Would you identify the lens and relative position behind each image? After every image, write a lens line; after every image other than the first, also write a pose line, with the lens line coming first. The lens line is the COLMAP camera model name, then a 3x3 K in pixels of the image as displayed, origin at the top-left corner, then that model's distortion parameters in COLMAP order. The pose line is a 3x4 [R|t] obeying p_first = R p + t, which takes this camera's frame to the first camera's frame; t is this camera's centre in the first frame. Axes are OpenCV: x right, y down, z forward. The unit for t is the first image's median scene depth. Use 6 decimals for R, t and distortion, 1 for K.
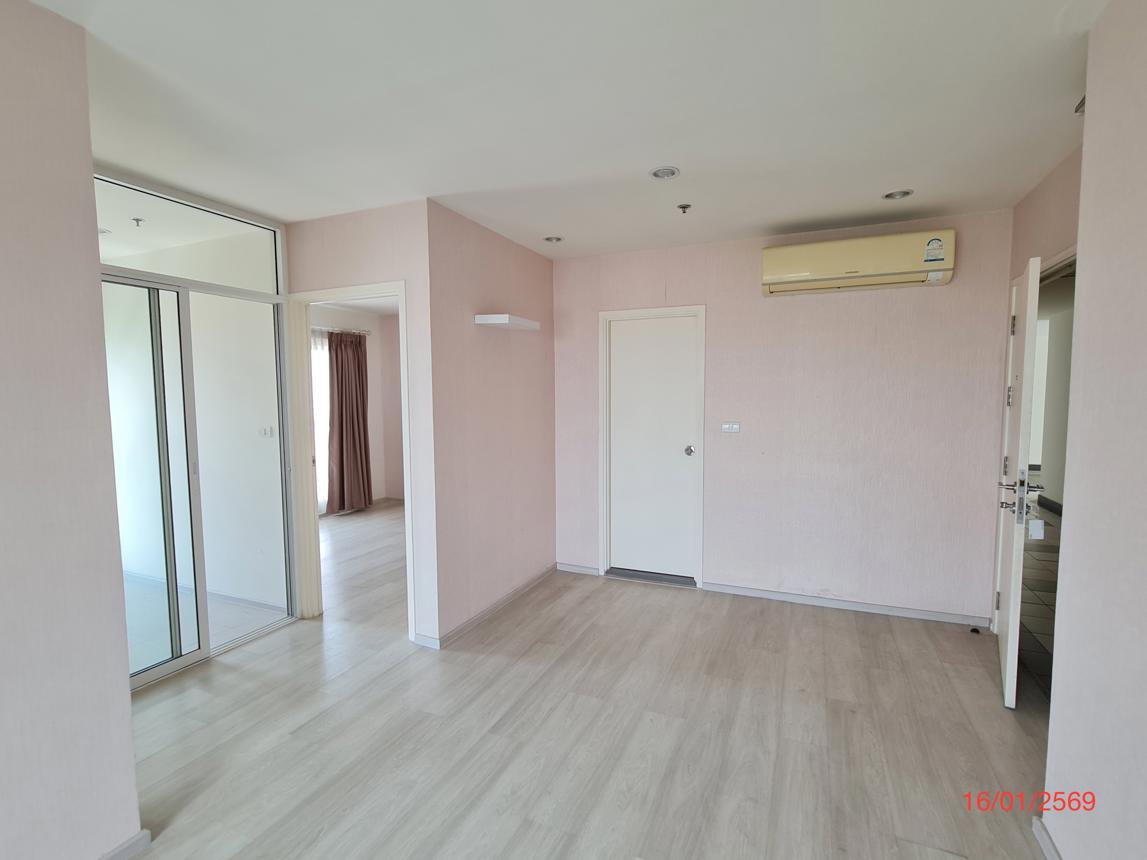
lens RADIAL K [[550.1, 0, 575.7], [0, 550.1, 433.1], [0, 0, 1]] dist [0.001850, 0.000267]
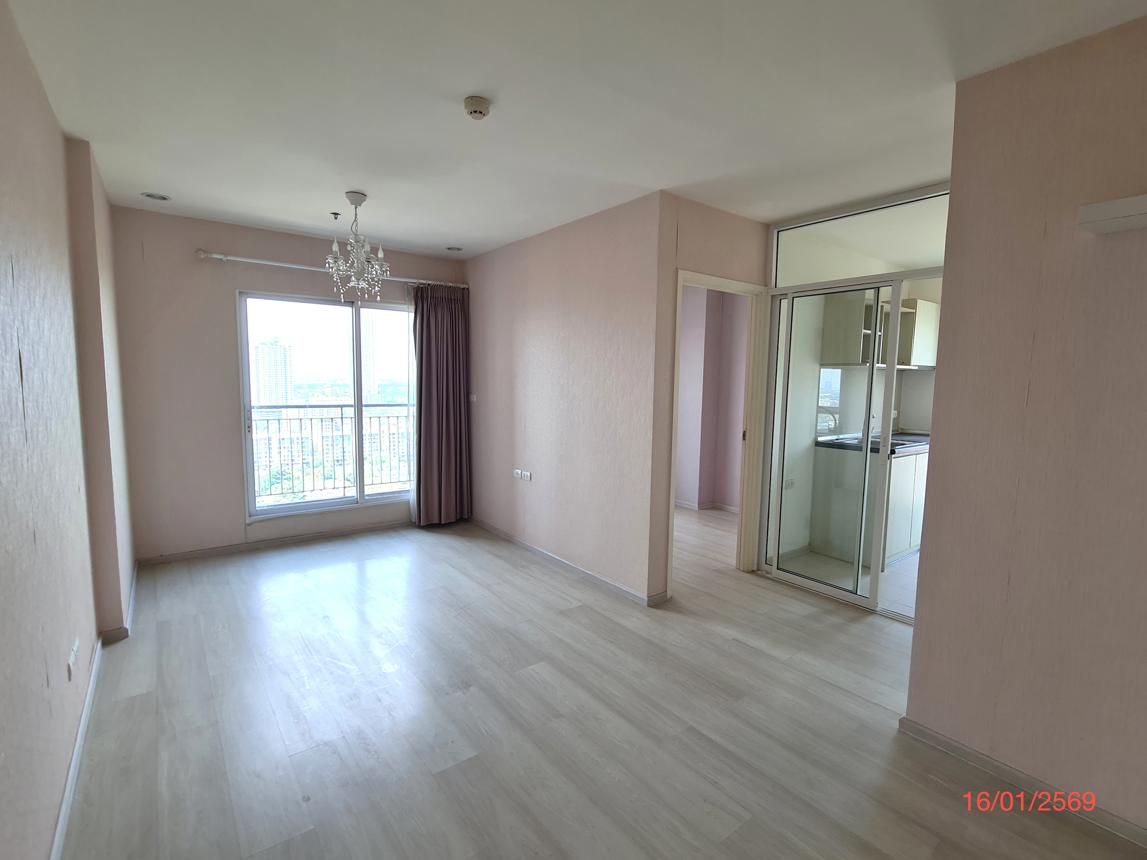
lens RADIAL K [[525.7, 0, 575.0], [0, 525.7, 429.3], [0, 0, 1]] dist [-0.001565, -0.000151]
pose [[-0.472643, 0.079586, -0.877653, 0.731584], [-0.079811, 0.987955, 0.132568, -0.074970], [0.877632, 0.132704, -0.460598, 1.235491]]
